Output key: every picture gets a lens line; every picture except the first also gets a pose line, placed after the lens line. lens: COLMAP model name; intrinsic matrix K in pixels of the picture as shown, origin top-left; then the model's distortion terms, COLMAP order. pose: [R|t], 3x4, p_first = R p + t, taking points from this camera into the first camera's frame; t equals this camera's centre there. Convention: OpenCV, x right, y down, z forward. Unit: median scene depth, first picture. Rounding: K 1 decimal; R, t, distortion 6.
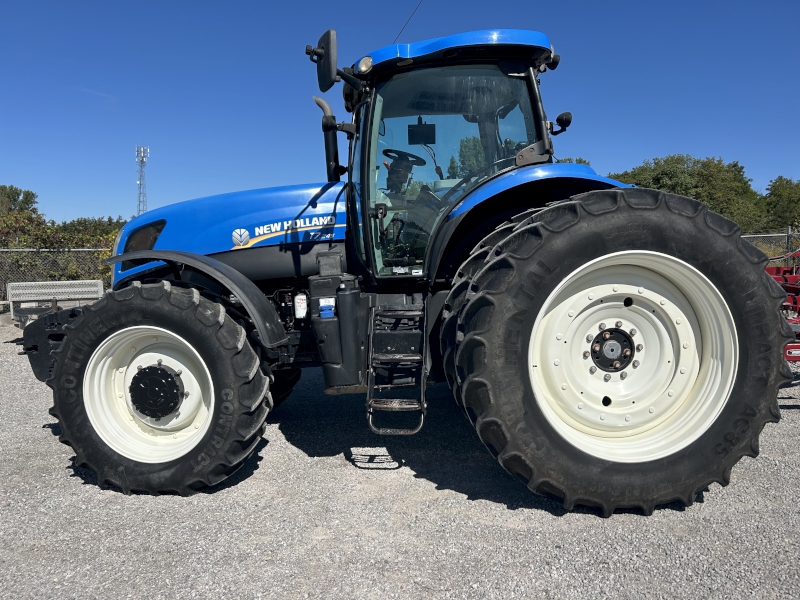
lens RADIAL K [[600.1, 0, 404.1], [0, 600.1, 298.6], [0, 0, 1]] dist [0.038723, -0.033559]
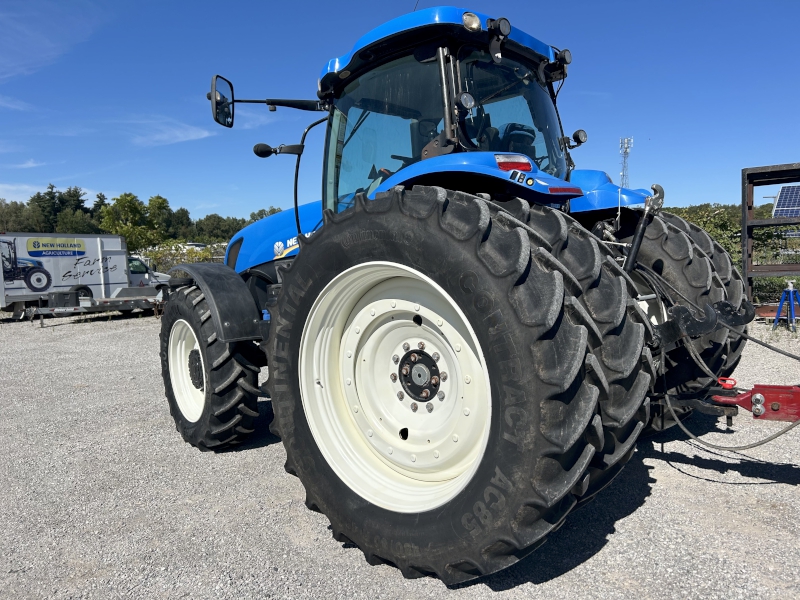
lens RADIAL K [[600.1, 0, 418.1], [0, 600.1, 288.3], [0, 0, 1]] dist [0.038723, -0.033559]
pose [[0.729289, 0.014938, -0.684043, 0.879735], [-0.011106, 0.999888, 0.009995, -0.043936], [0.684116, 0.000308, 0.729373, 0.362536]]
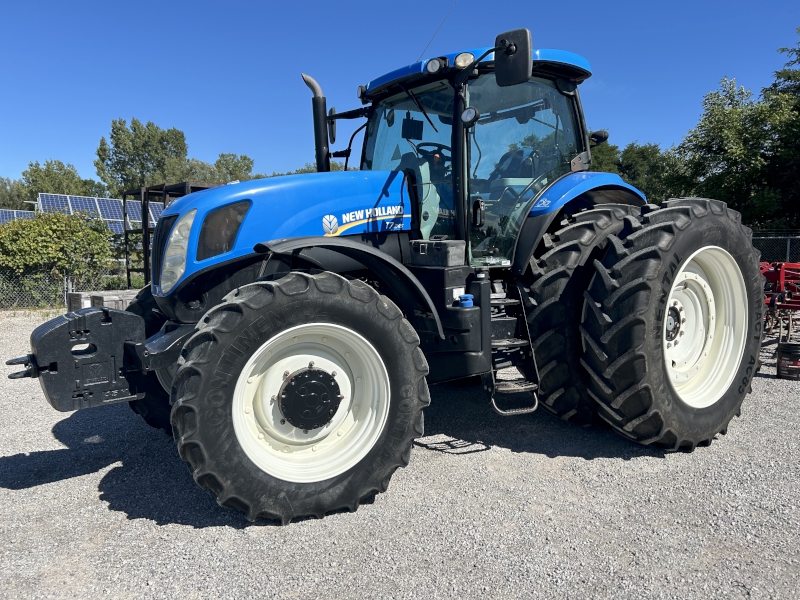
lens RADIAL K [[600.1, 0, 427.5], [0, 600.1, 290.9], [0, 0, 1]] dist [0.038723, -0.033559]
pose [[0.849214, -0.022130, 0.527586, -0.728801], [0.025526, 0.999674, 0.000846, 0.001949], [-0.527432, 0.012749, 0.849501, 0.176663]]
